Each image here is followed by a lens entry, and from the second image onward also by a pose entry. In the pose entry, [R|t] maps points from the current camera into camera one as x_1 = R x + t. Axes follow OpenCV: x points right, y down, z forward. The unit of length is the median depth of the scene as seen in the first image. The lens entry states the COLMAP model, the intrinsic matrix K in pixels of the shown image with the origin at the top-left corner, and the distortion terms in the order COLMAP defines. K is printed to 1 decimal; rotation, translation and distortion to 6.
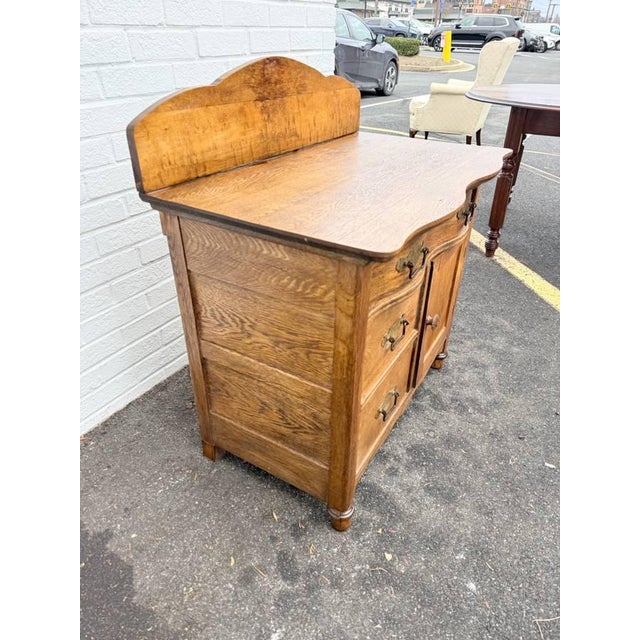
lens RADIAL K [[456.8, 0, 317.9], [0, 456.8, 320.7], [0, 0, 1]] dist [-0.002558, -0.017252]
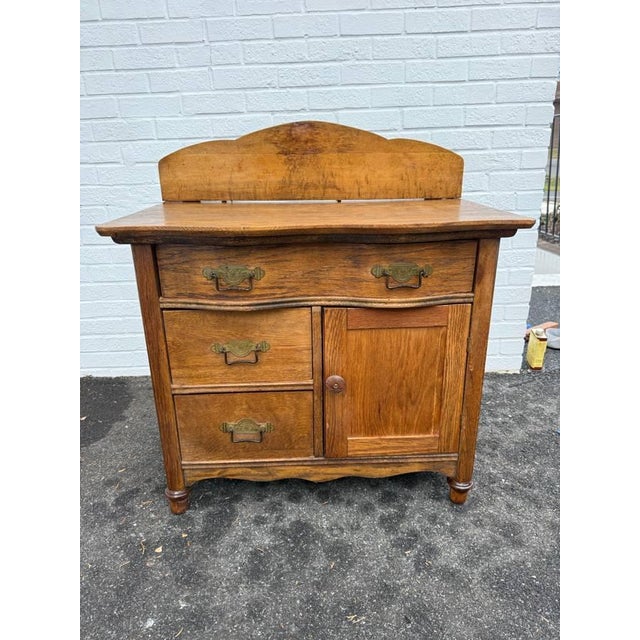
lens RADIAL K [[456.8, 0, 317.6], [0, 456.8, 323.2], [0, 0, 1]] dist [-0.002558, -0.017252]
pose [[0.533534, 0.259220, -0.805075, 1.021235], [-0.423014, 0.906051, 0.011396, -0.111358], [0.732393, 0.334478, 0.593063, 0.464354]]
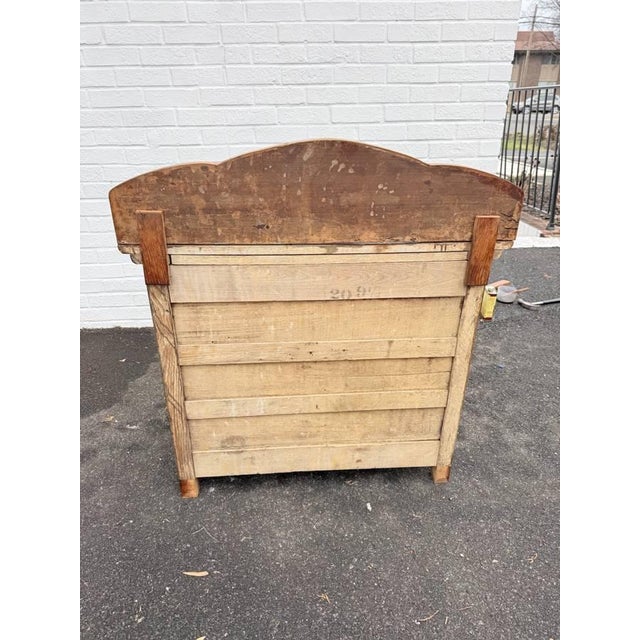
lens RADIAL K [[456.8, 0, 320.6], [0, 456.8, 323.7], [0, 0, 1]] dist [-0.002558, -0.017252]
pose [[0.582750, 0.333776, -0.740942, 1.266153], [-0.423056, 0.903070, 0.074078, -0.090763], [0.693848, 0.270291, 0.667471, 0.173465]]
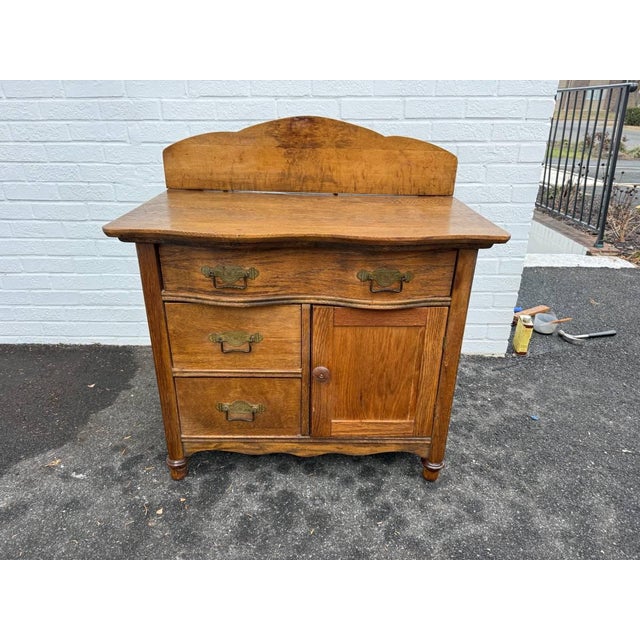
lens RADIAL K [[456.8, 0, 322.4], [0, 456.8, 322.4], [0, 0, 1]] dist [-0.002558, -0.017252]
pose [[0.517288, 0.351861, -0.780133, 1.085051], [-0.457746, 0.883974, 0.095175, -0.209730], [0.723106, 0.307870, 0.618332, 0.416134]]
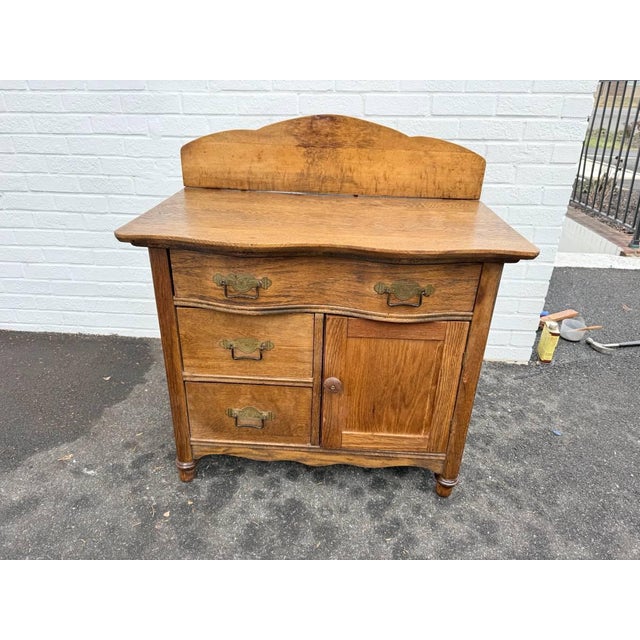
lens RADIAL K [[456.8, 0, 316.3], [0, 456.8, 316.8], [0, 0, 1]] dist [-0.002558, -0.017252]
pose [[0.459133, 0.384625, -0.800787, 1.044165], [-0.481403, 0.865310, 0.139603, -0.261070], [0.746624, 0.321405, 0.582453, 0.430356]]
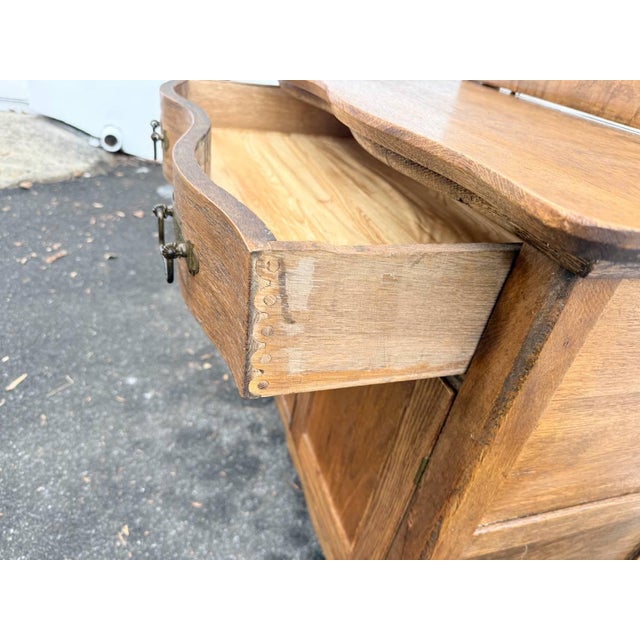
lens RADIAL K [[456.8, 0, 309.6], [0, 456.8, 324.4], [0, 0, 1]] dist [-0.002558, -0.017252]
pose [[-0.668955, 0.294307, -0.682556, 0.722225], [-0.531225, 0.452989, 0.715962, -0.491470], [0.519902, 0.841537, -0.146686, 1.186166]]
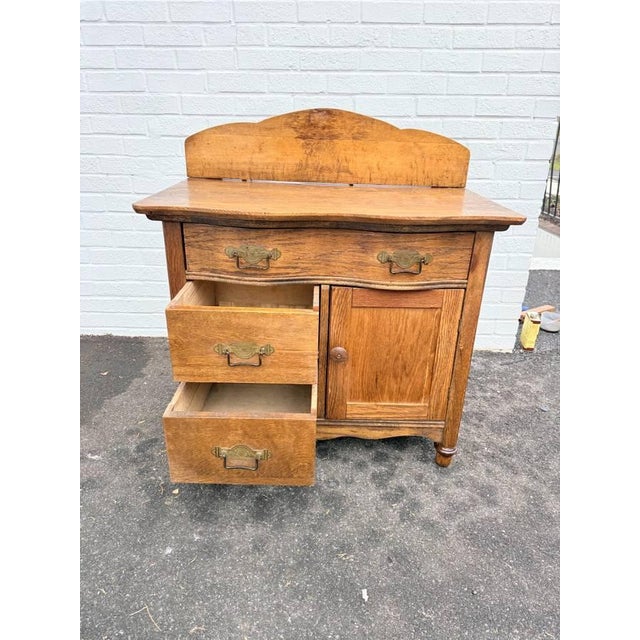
lens RADIAL K [[456.8, 0, 320.7], [0, 456.8, 316.6], [0, 0, 1]] dist [-0.002558, -0.017252]
pose [[0.512823, 0.330401, -0.792369, 1.103380], [-0.468468, 0.881143, 0.064224, -0.128760], [0.719410, 0.338264, 0.606652, 0.389827]]
